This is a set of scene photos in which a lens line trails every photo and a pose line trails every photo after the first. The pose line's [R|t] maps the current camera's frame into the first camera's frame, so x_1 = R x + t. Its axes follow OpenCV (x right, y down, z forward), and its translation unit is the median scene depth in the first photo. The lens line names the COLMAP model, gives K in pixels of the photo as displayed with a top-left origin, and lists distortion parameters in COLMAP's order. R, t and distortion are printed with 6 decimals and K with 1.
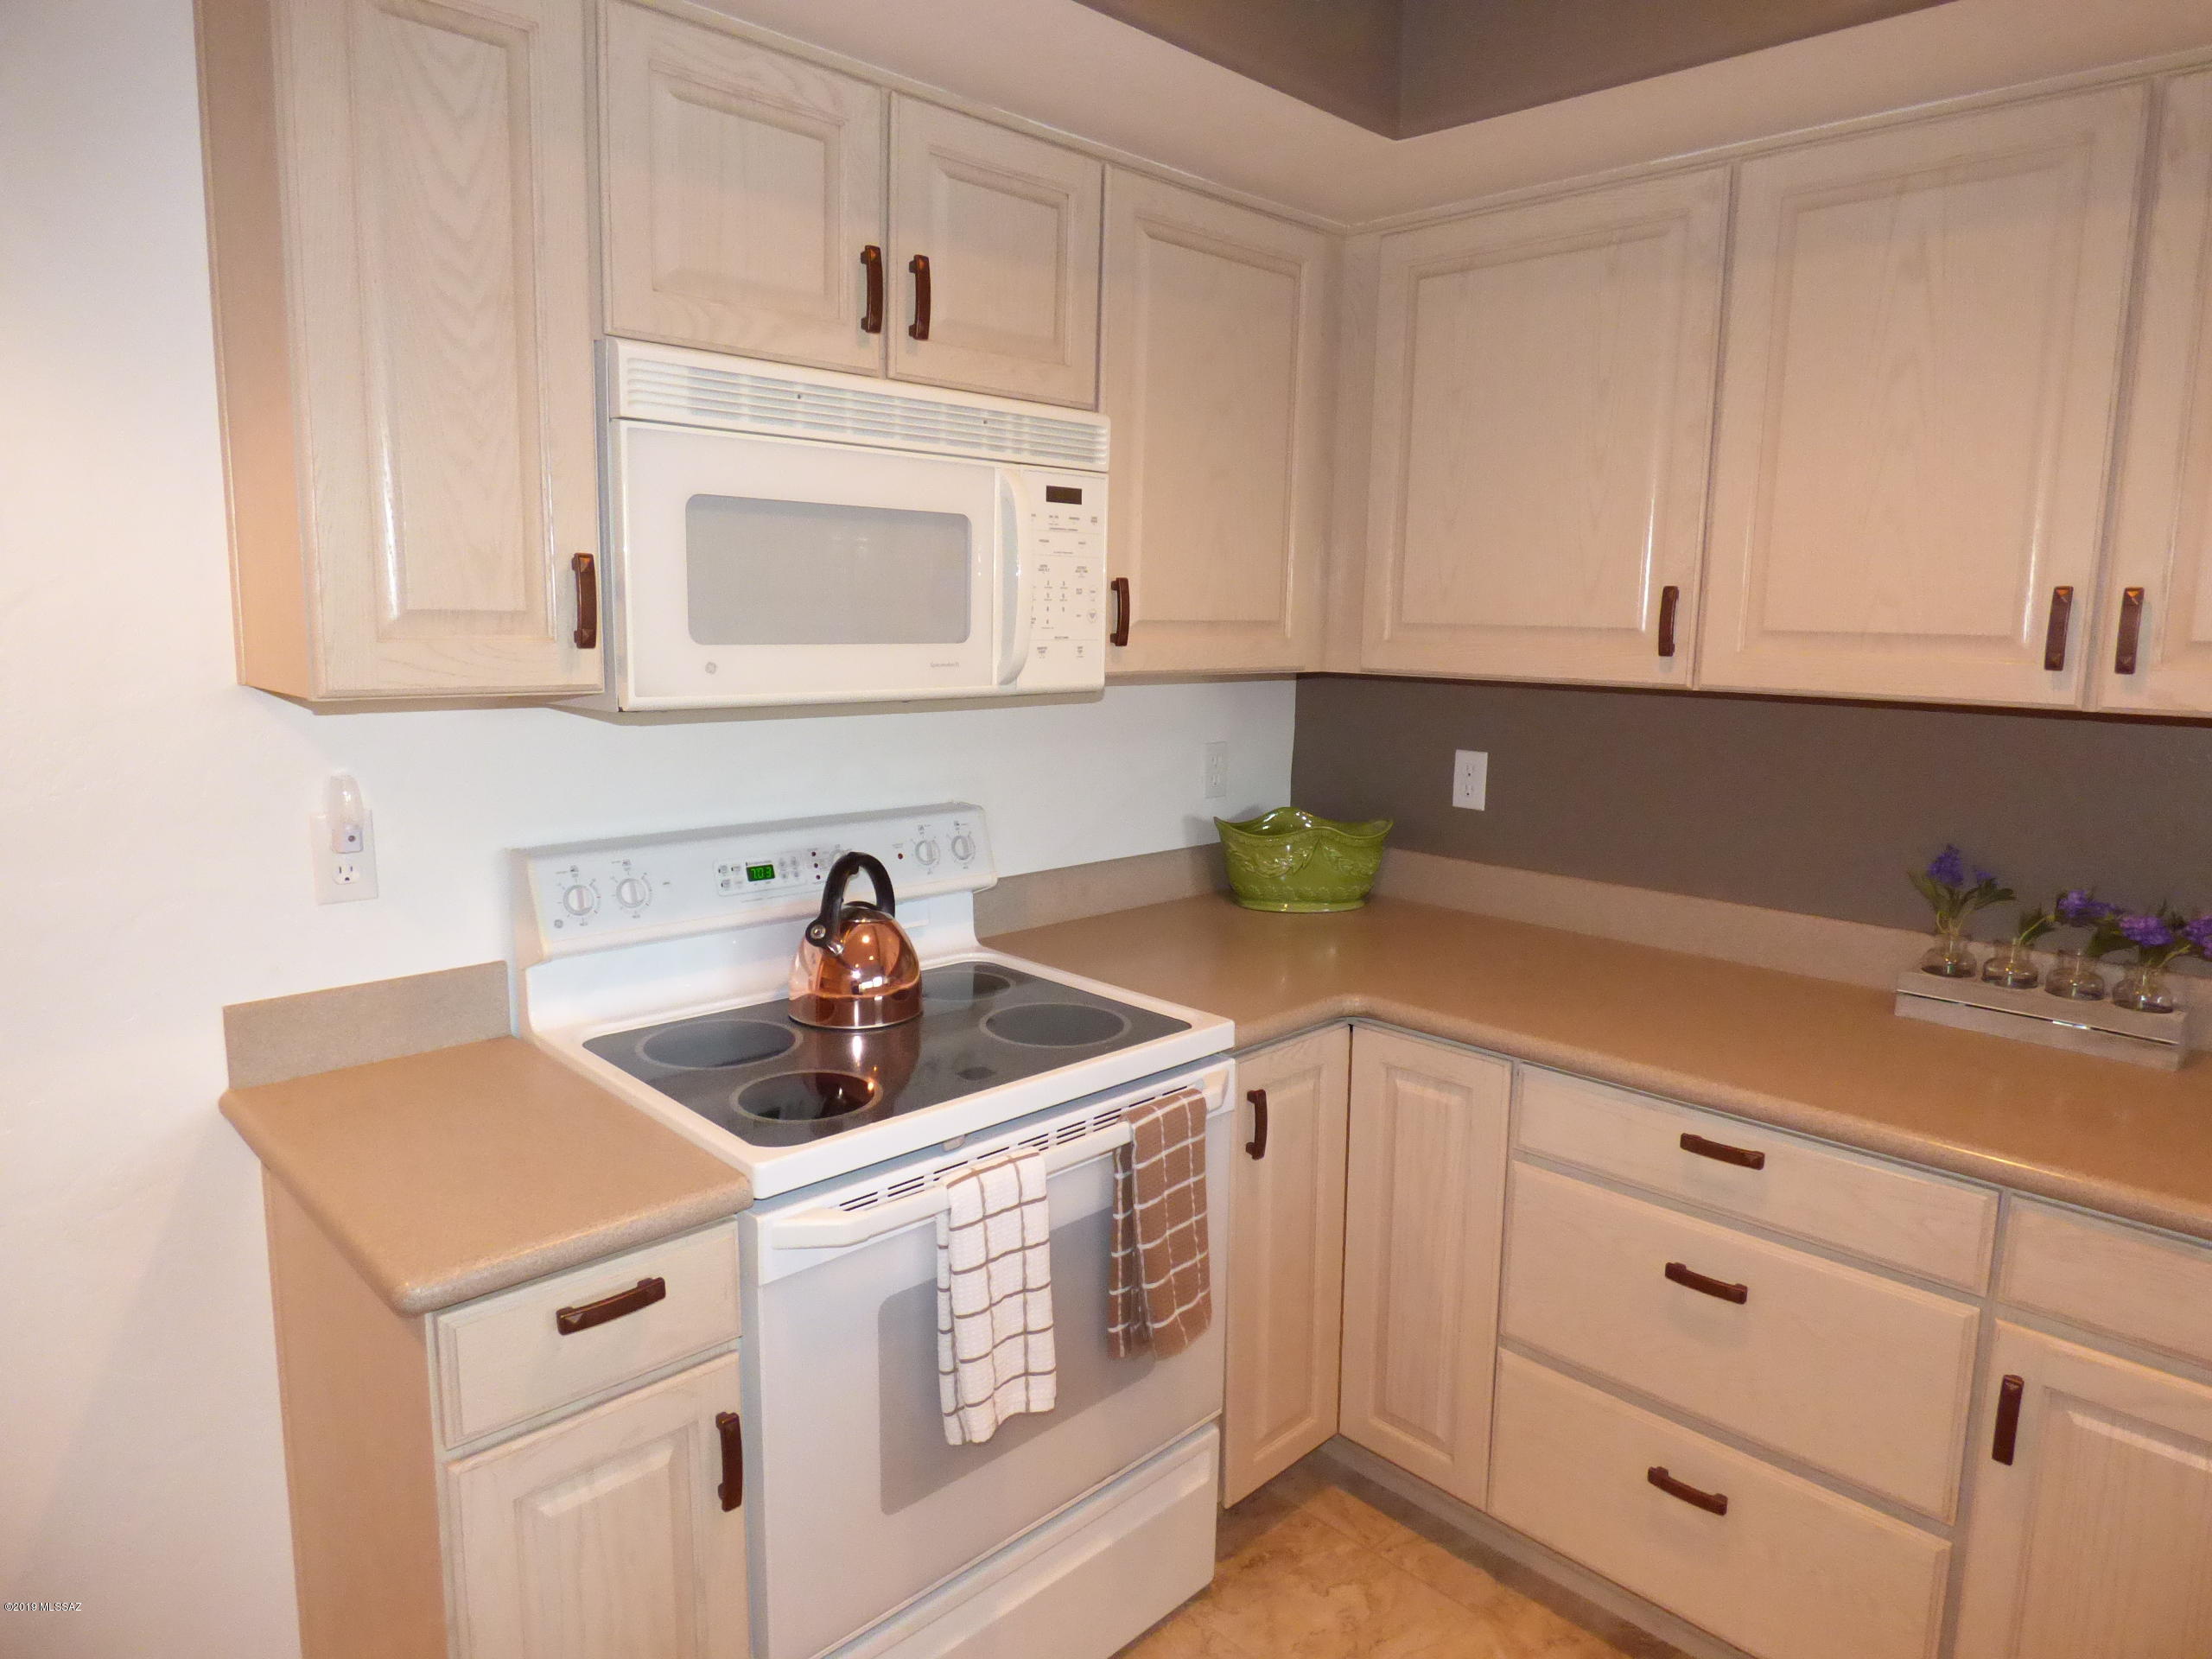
lens RADIAL K [[1346.2, 0, 1109.2], [0, 1346.2, 825.7], [0, 0, 1]] dist [-0.019590, -0.000063]
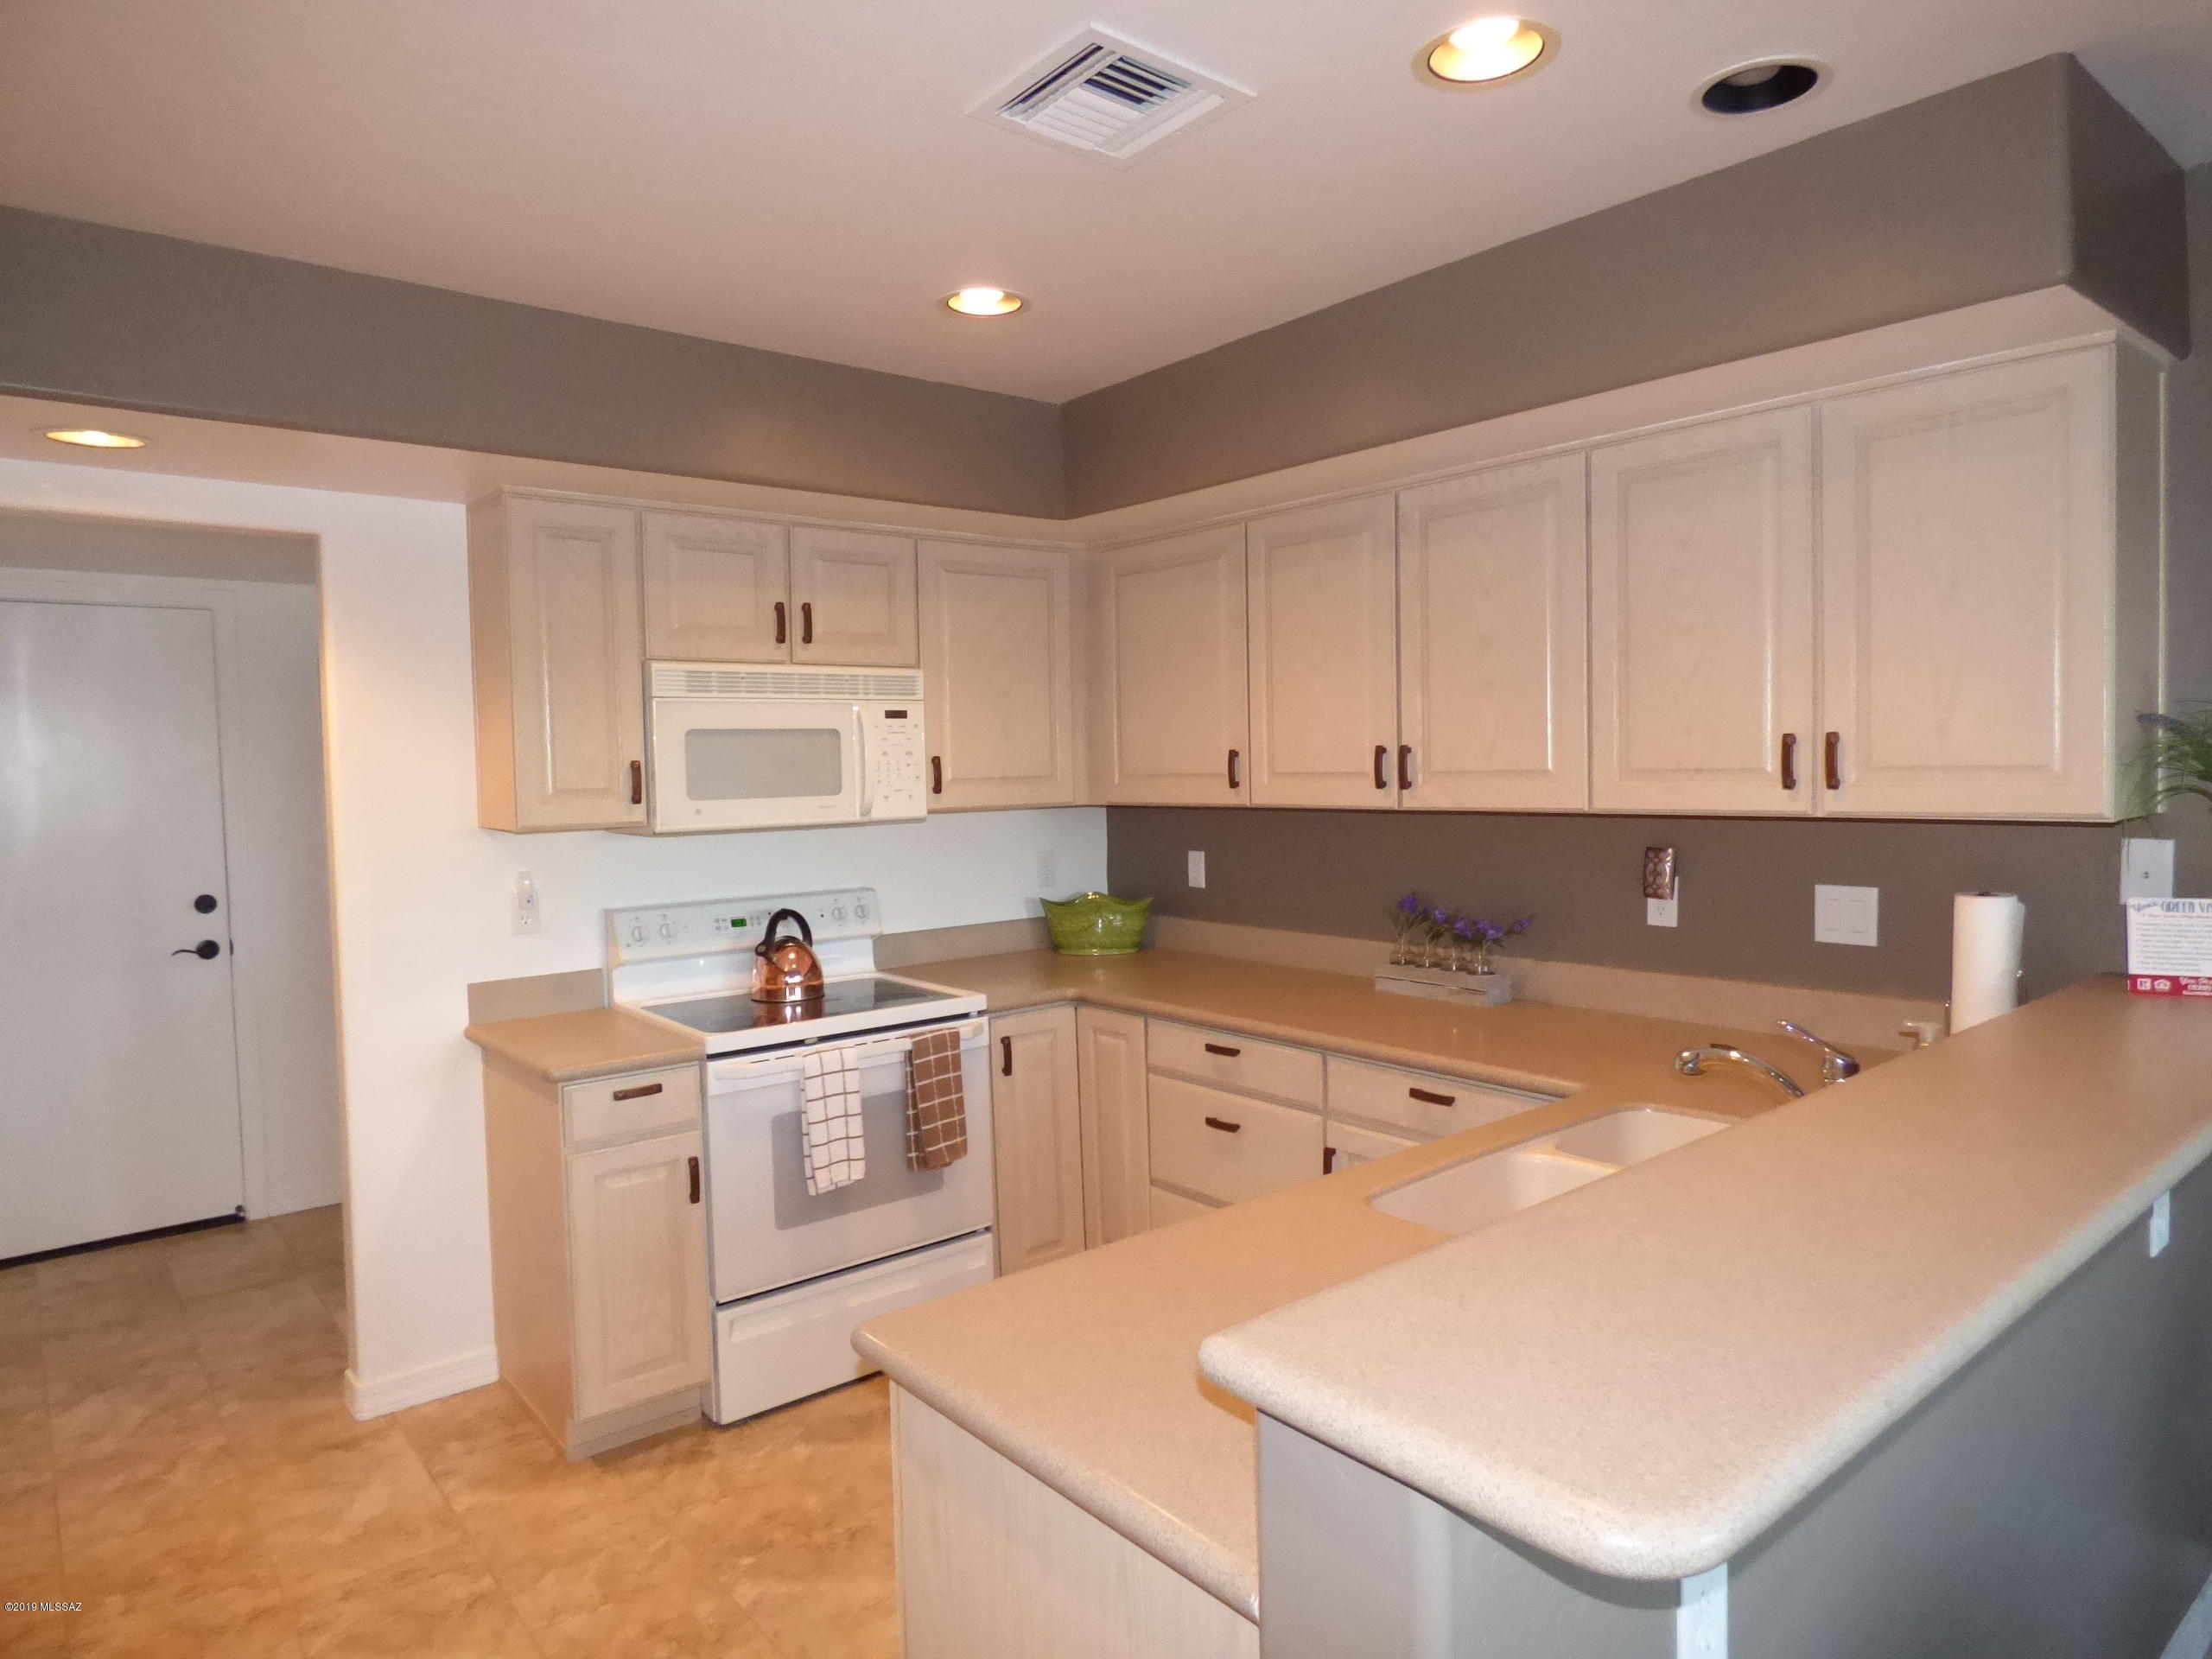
lens RADIAL K [[1346.2, 0, 1103.5], [0, 1346.2, 843.7], [0, 0, 1]] dist [-0.019590, -0.000063]
pose [[0.995033, -0.031200, -0.094528, 0.466752], [0.022059, 0.995114, -0.096242, 0.129819], [0.097069, 0.093679, 0.990859, -0.884031]]
